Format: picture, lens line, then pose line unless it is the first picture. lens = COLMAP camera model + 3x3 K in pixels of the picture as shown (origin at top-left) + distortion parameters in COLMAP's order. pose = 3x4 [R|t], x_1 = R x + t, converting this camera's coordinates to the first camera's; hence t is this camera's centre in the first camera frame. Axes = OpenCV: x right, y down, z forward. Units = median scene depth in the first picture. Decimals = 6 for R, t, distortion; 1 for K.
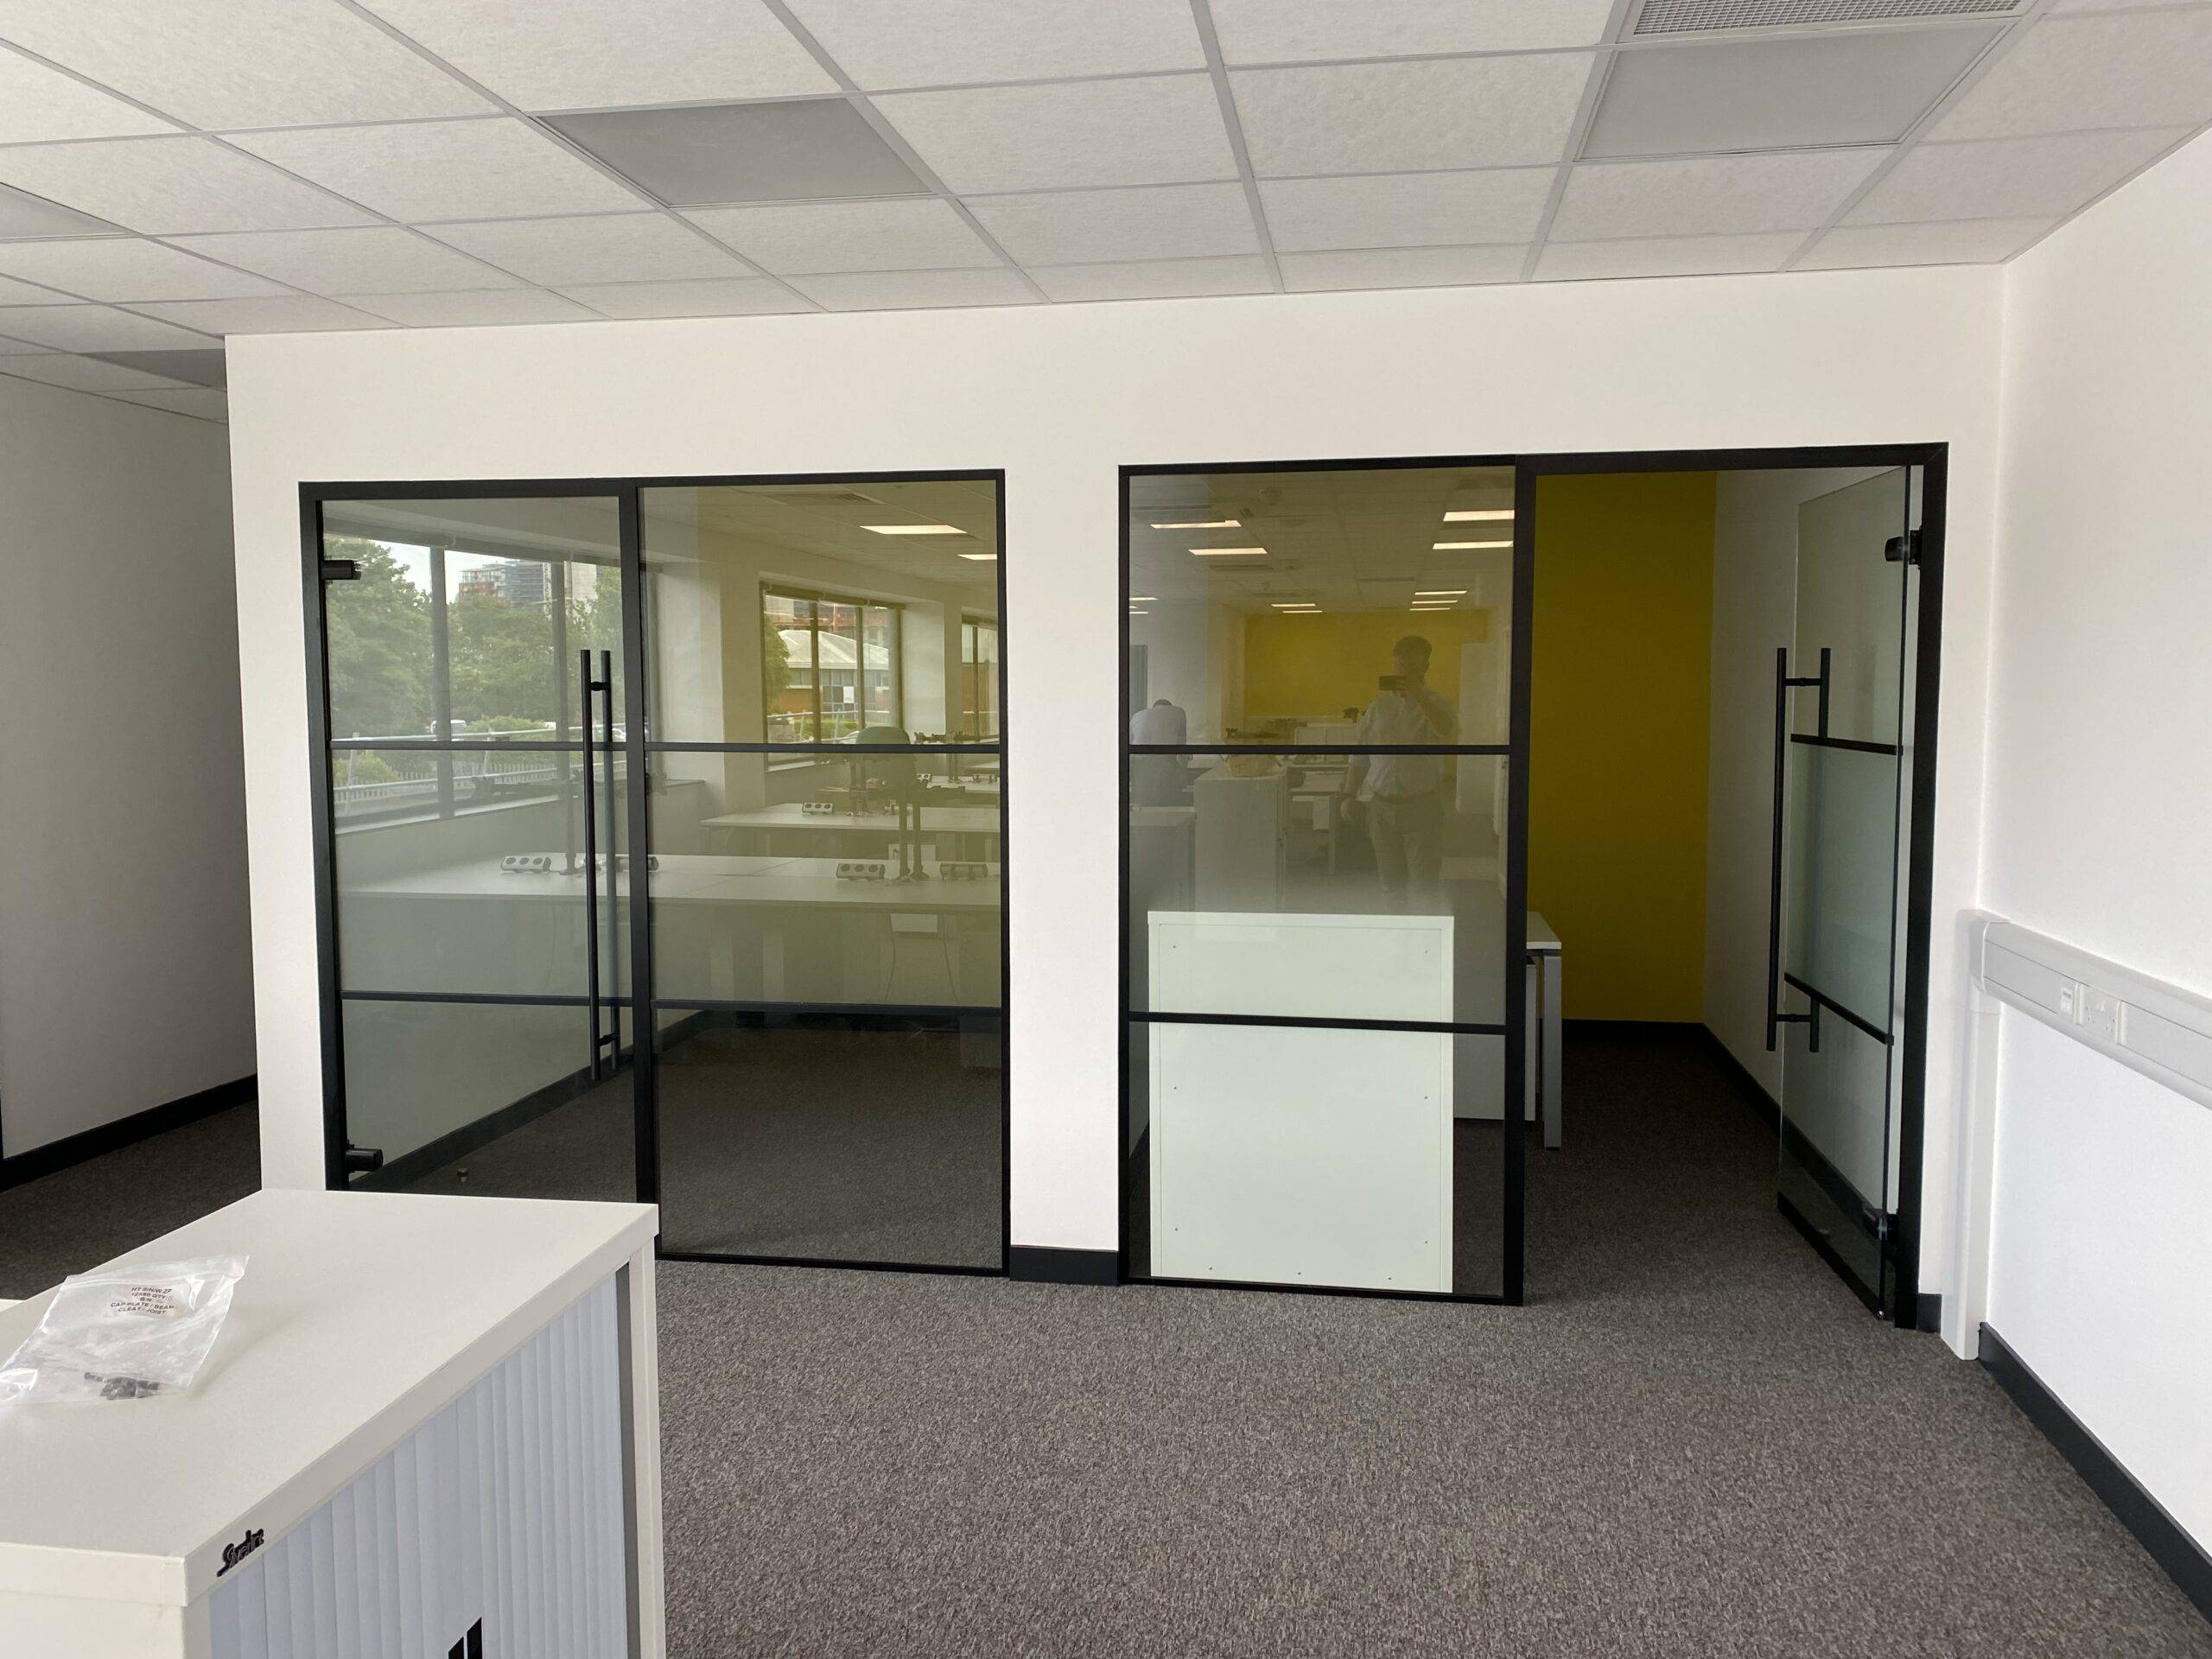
lens RADIAL K [[1658.1, 0, 1106.0], [0, 1658.1, 829.5], [0, 0, 1]] dist [0.009727, 0.002537]
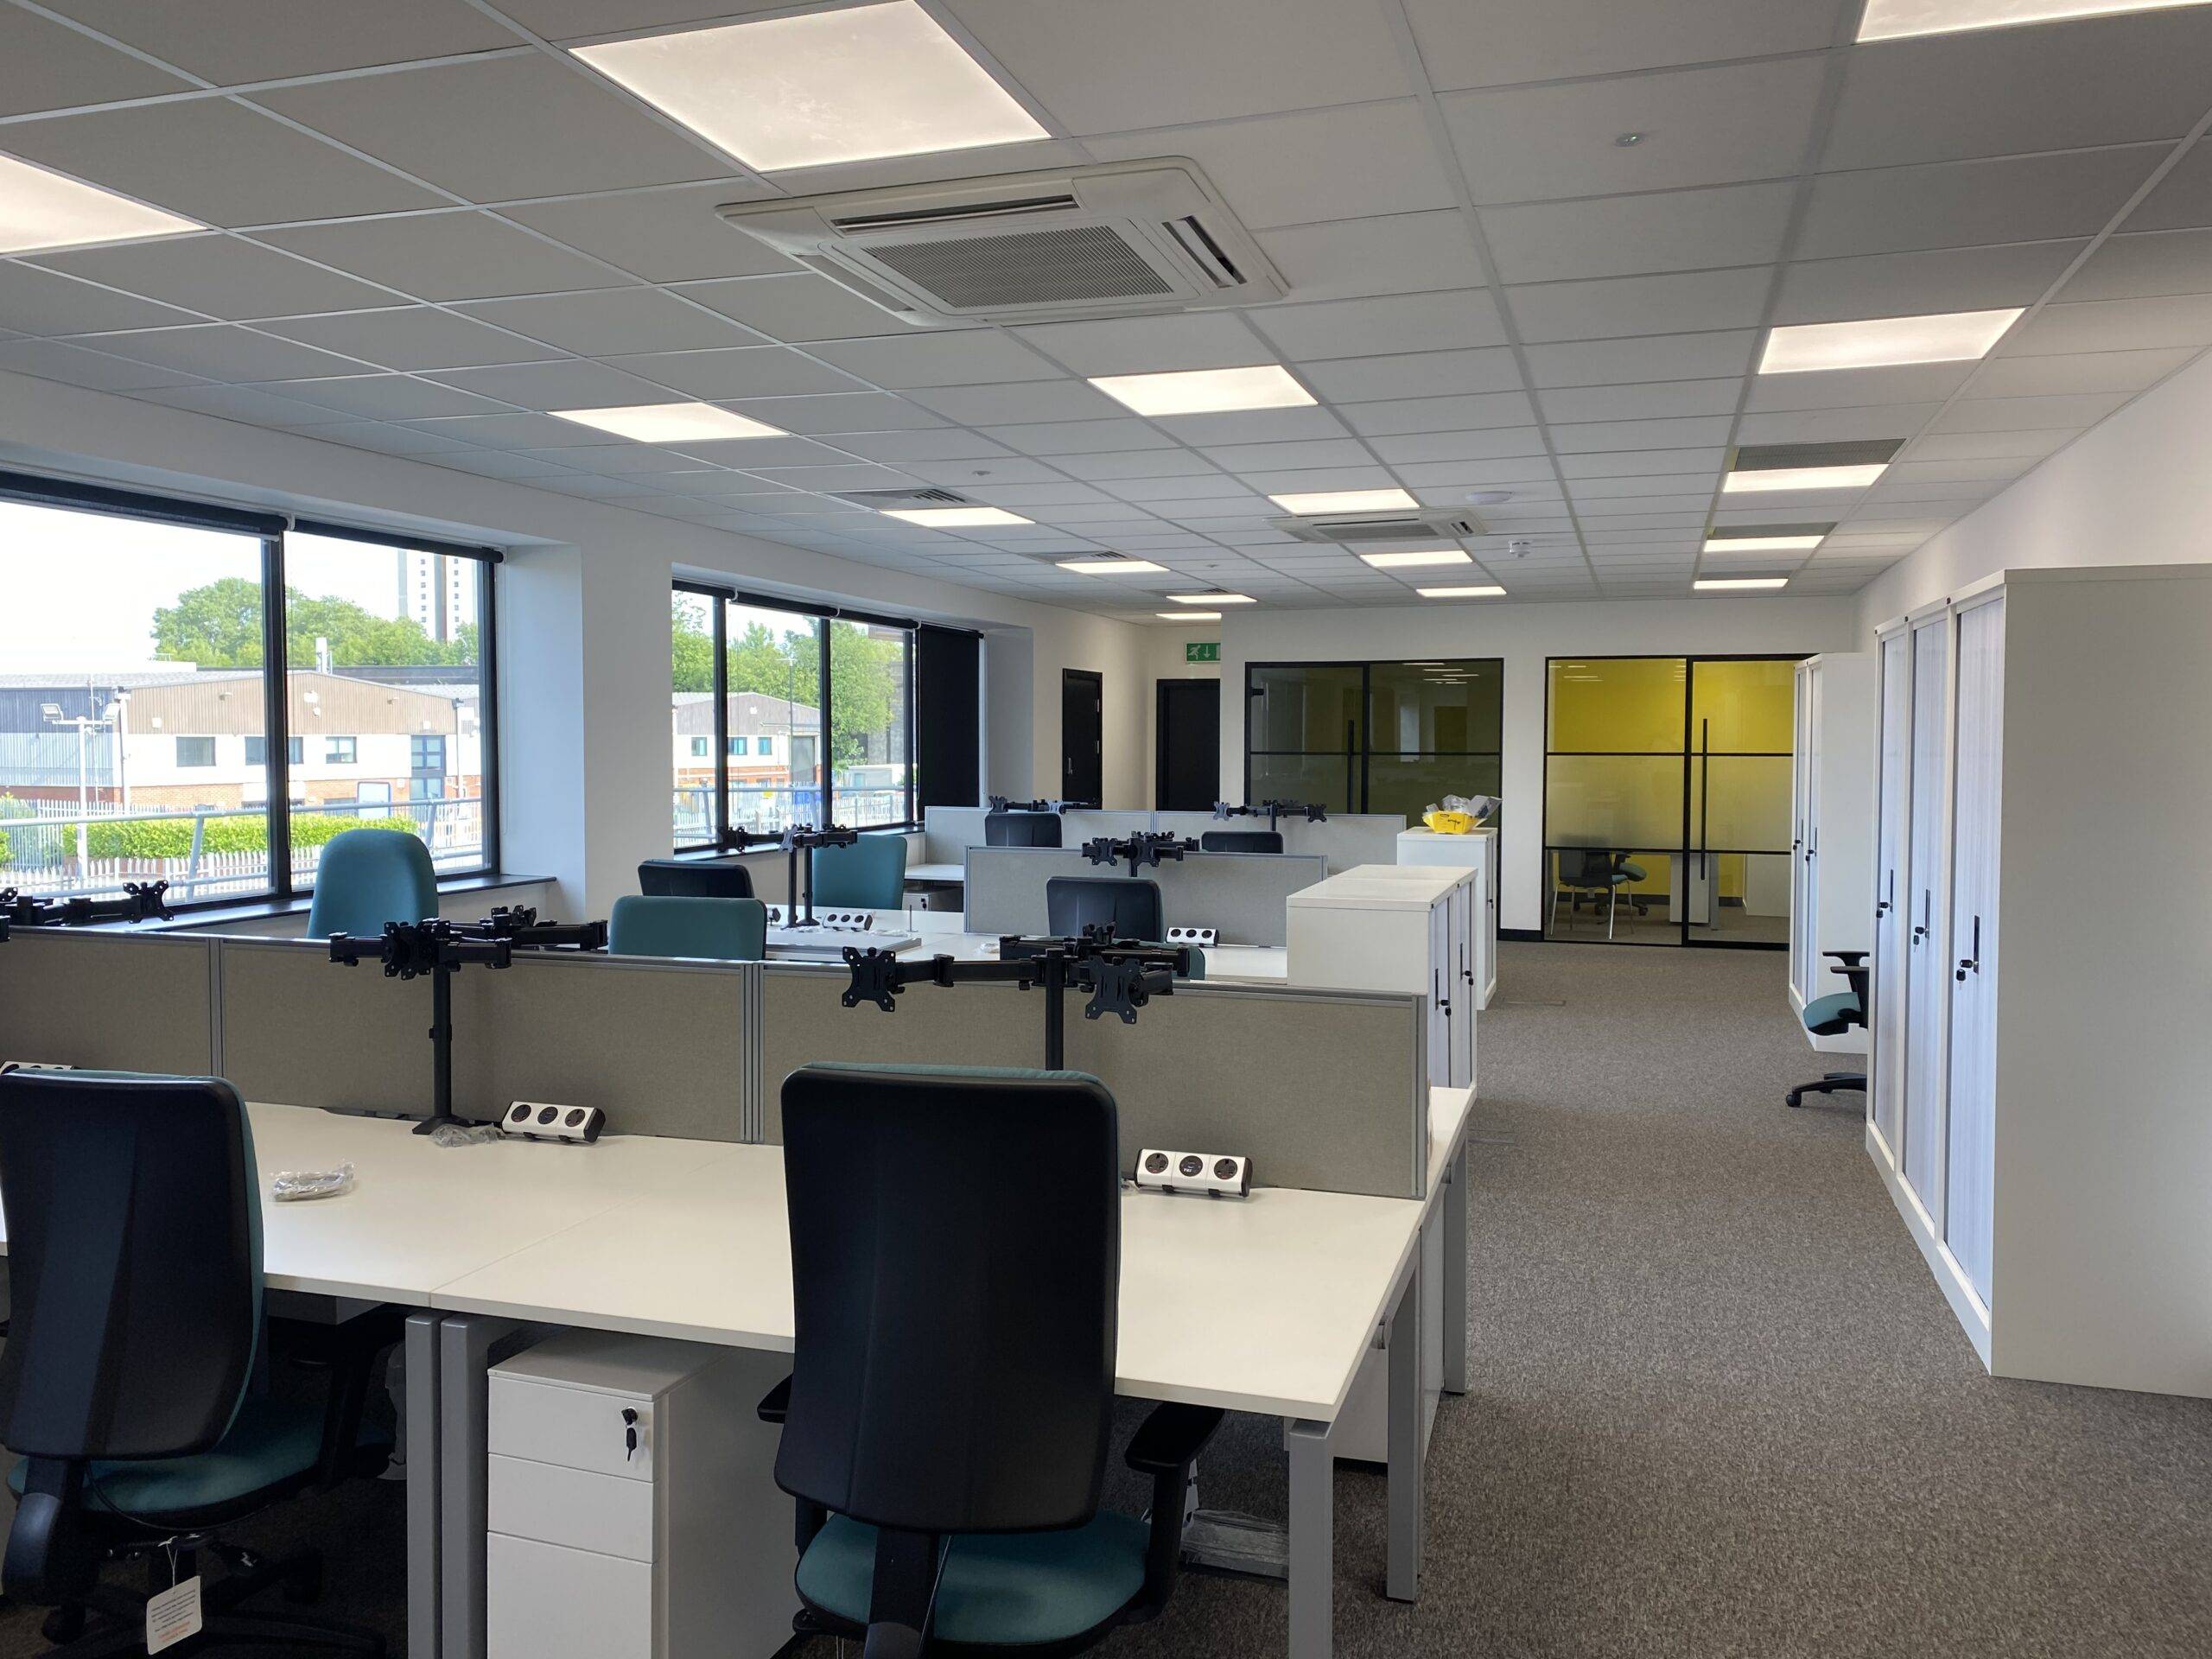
lens RADIAL K [[1658.1, 0, 1106.0], [0, 1658.1, 829.5], [0, 0, 1]] dist [0.009727, 0.002537]
pose [[0.991724, 0.004615, -0.128308, -0.274675], [-0.007221, 0.999777, -0.019858, 0.107945], [0.128188, 0.020620, 0.991535, -1.441192]]
